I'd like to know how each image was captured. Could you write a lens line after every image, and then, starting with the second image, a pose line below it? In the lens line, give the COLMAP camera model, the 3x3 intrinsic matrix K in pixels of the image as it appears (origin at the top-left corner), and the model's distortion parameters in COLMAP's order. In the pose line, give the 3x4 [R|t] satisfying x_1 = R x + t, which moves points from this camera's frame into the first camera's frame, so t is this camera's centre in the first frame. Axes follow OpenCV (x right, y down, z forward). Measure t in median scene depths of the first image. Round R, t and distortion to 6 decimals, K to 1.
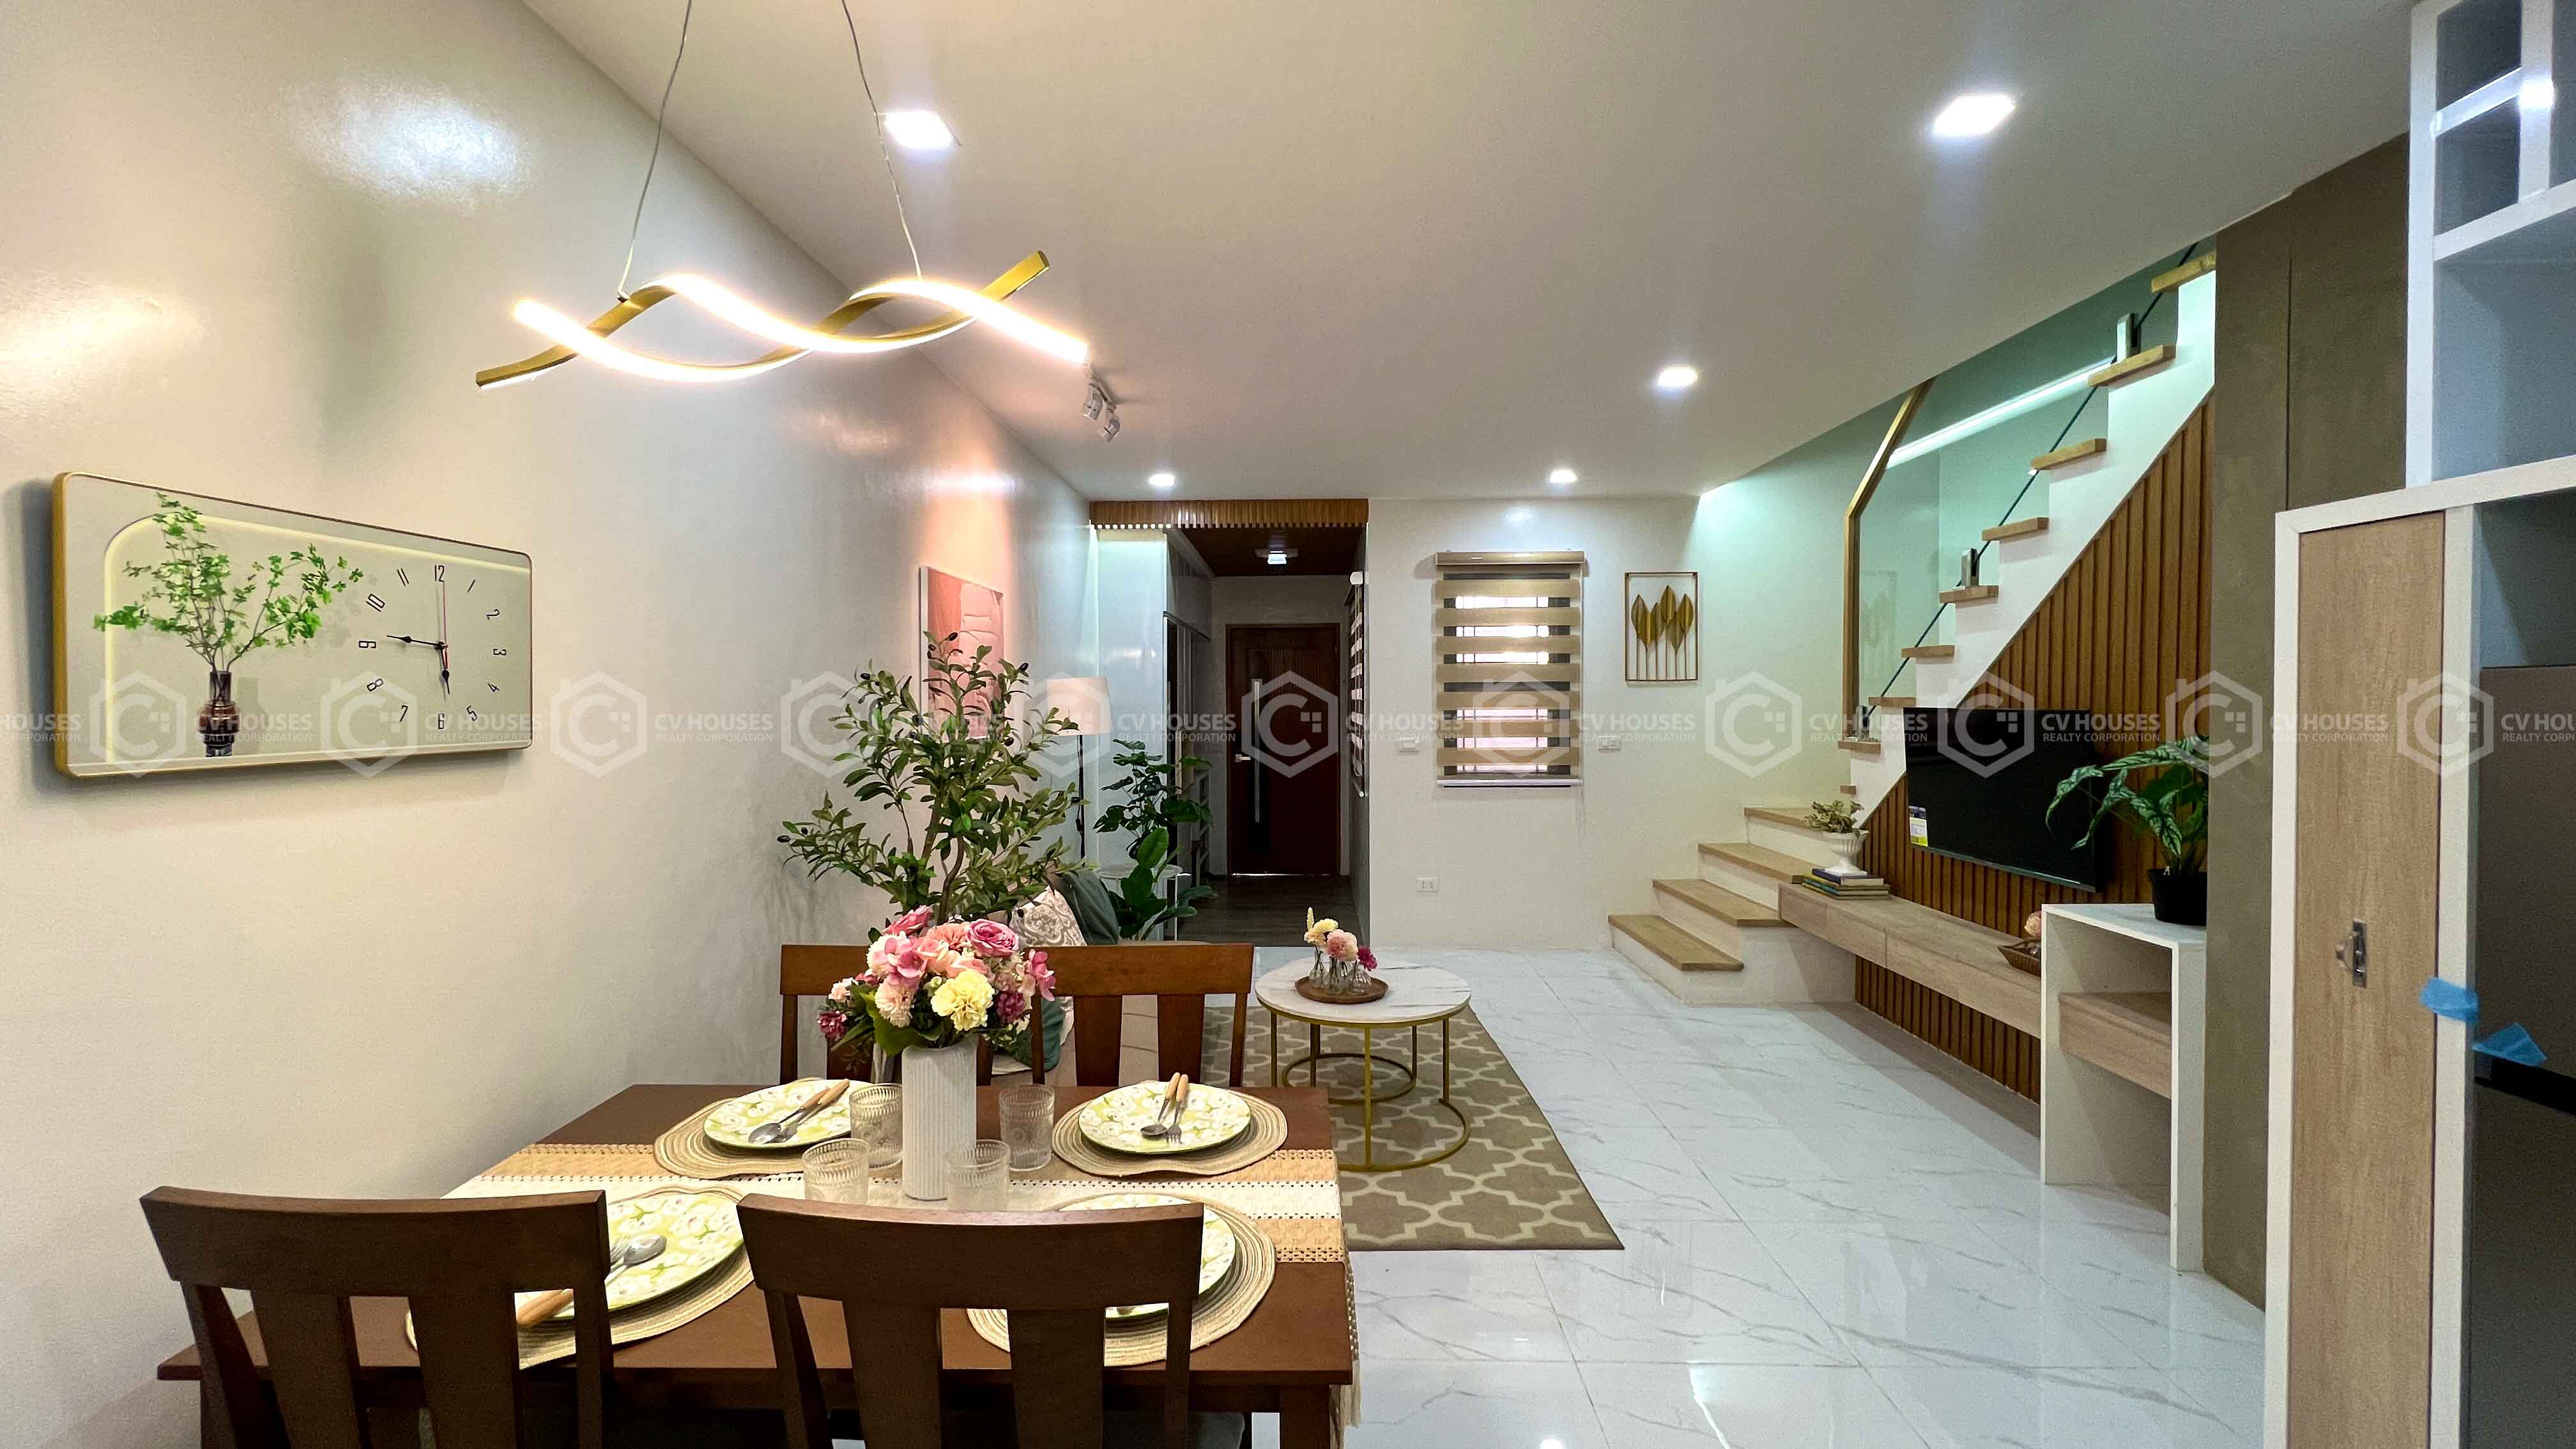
lens RADIAL K [[1052.9, 0, 1288.0], [0, 1052.9, 724.5], [0, 0, 1]] dist [0.000659, 0.000075]
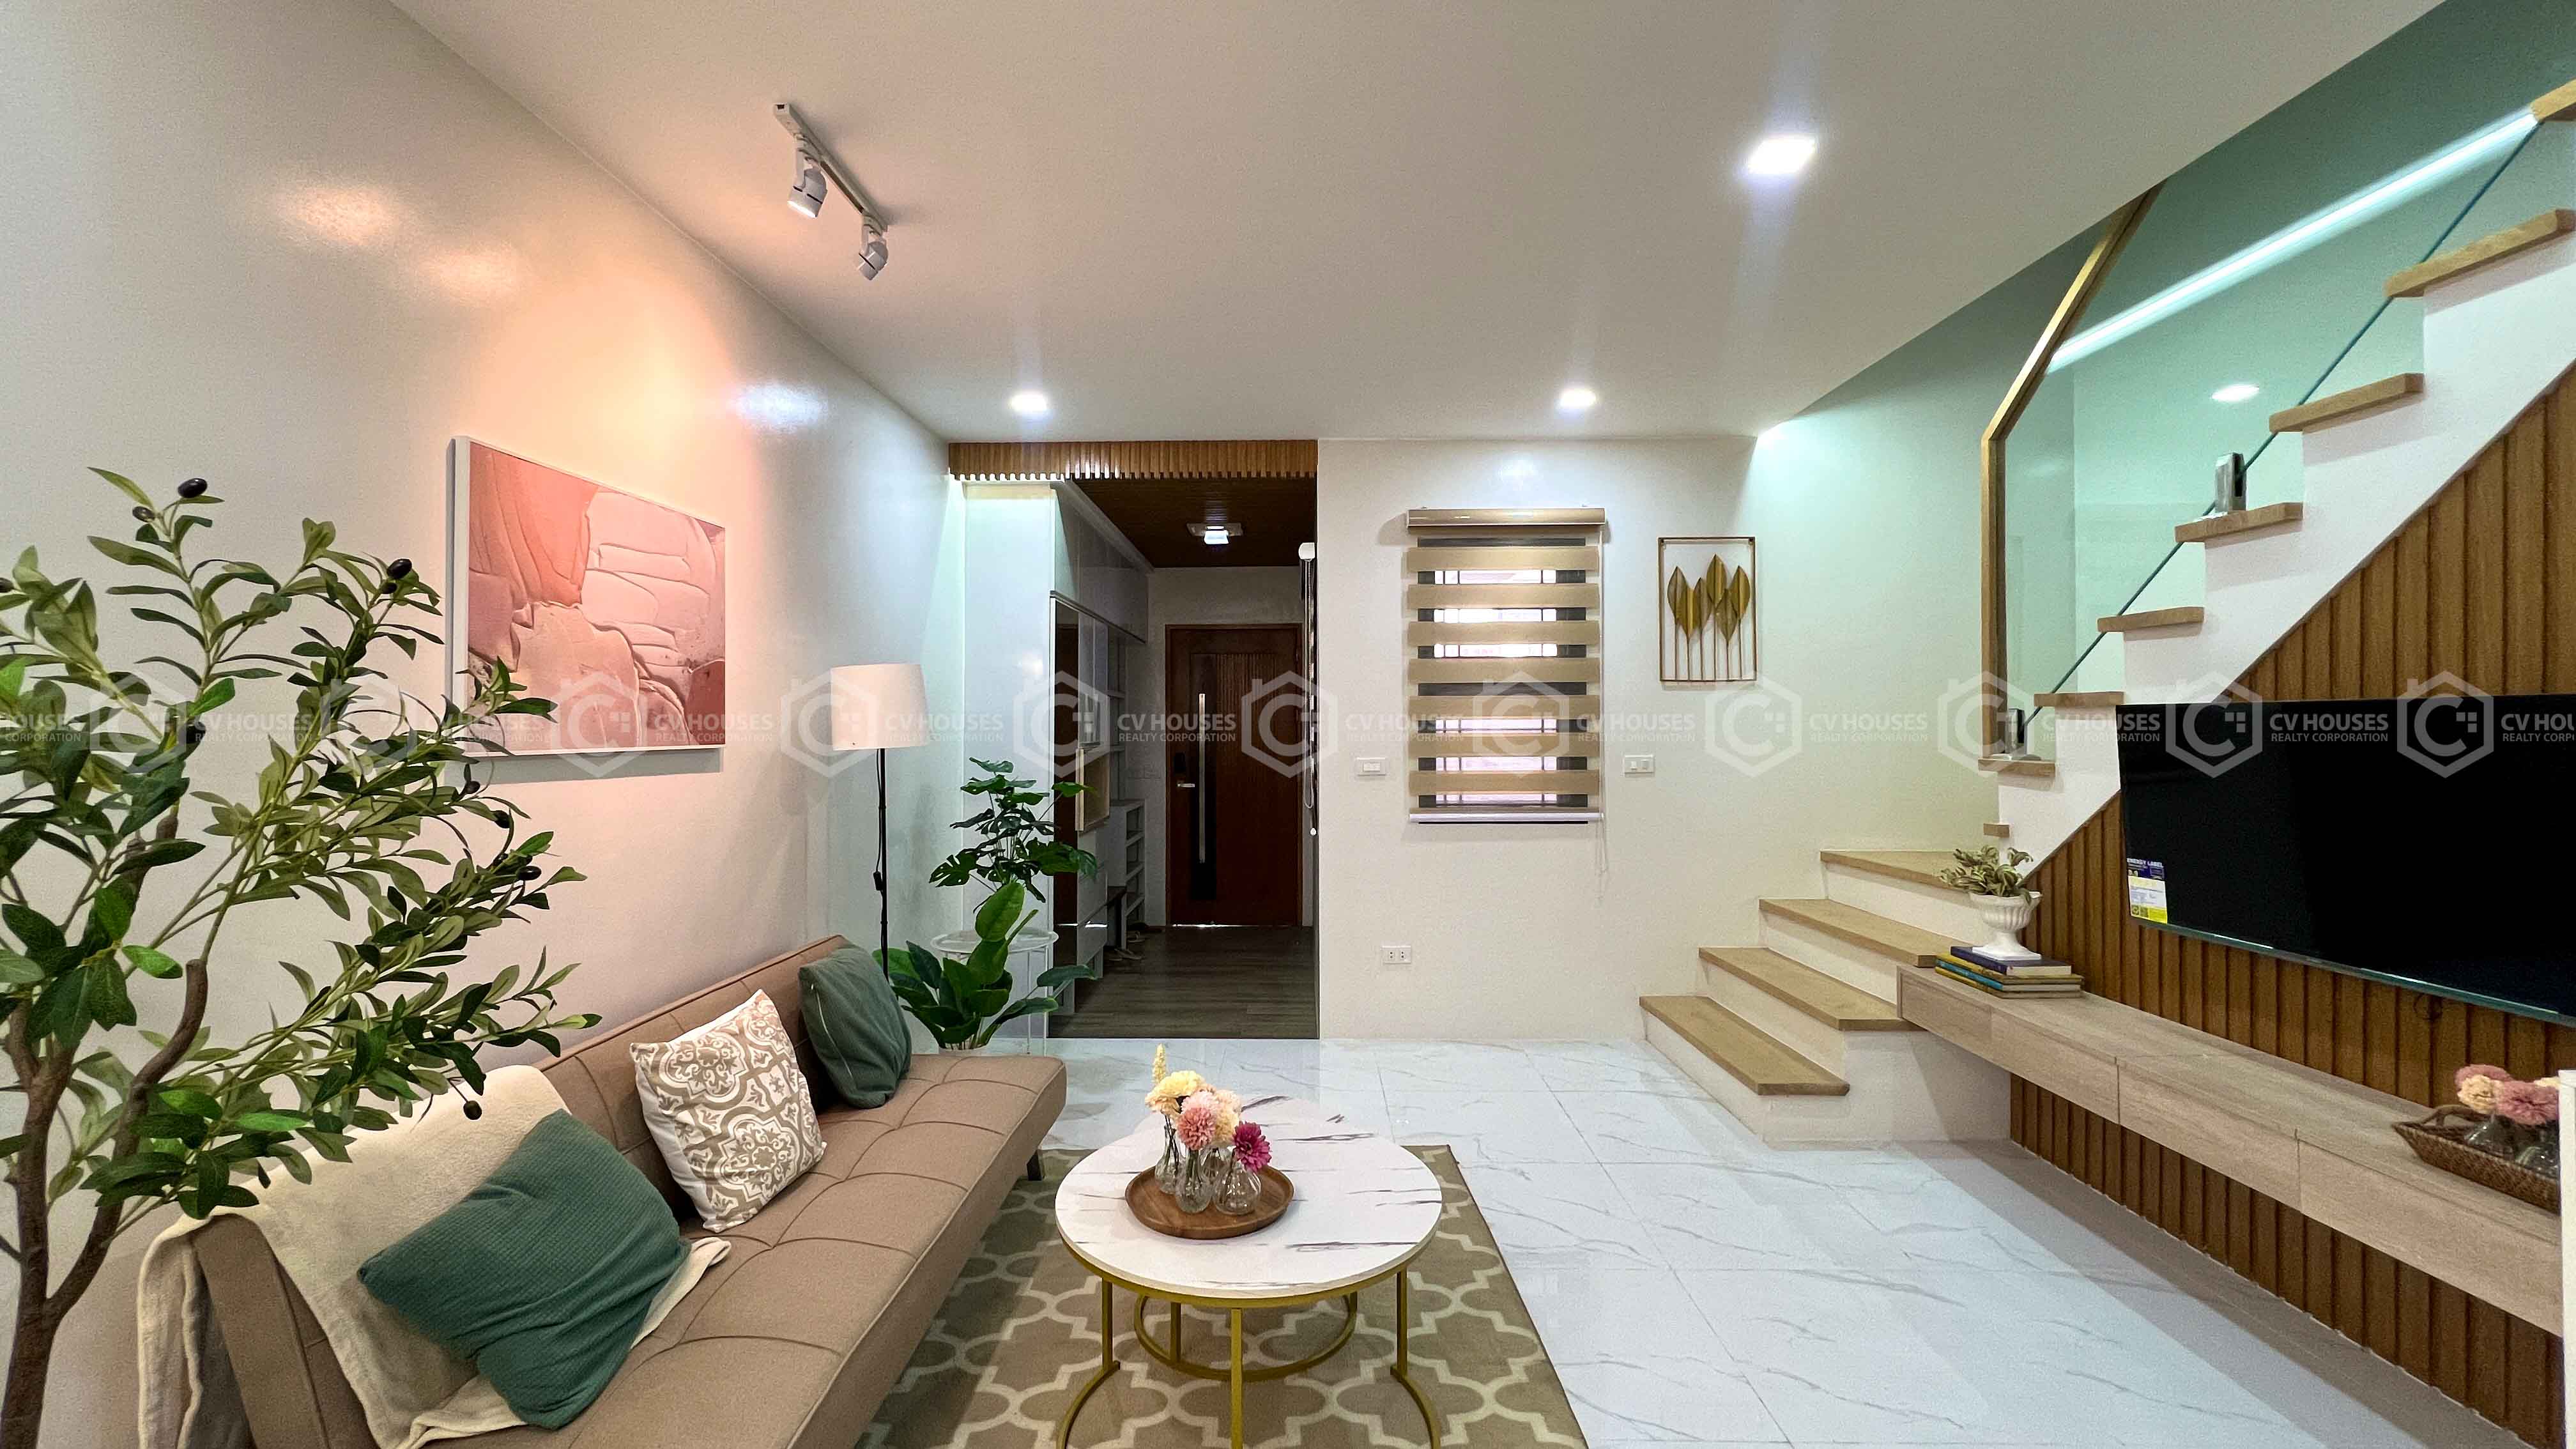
lens RADIAL K [[1052.9, 0, 1288.0], [0, 1052.9, 724.5], [0, 0, 1]] dist [0.000659, 0.000075]
pose [[0.999985, 0.001239, 0.005313, 0.057848], [-0.001098, 0.999649, -0.026485, 0.010416], [-0.005344, 0.026479, 0.999635, 0.283193]]
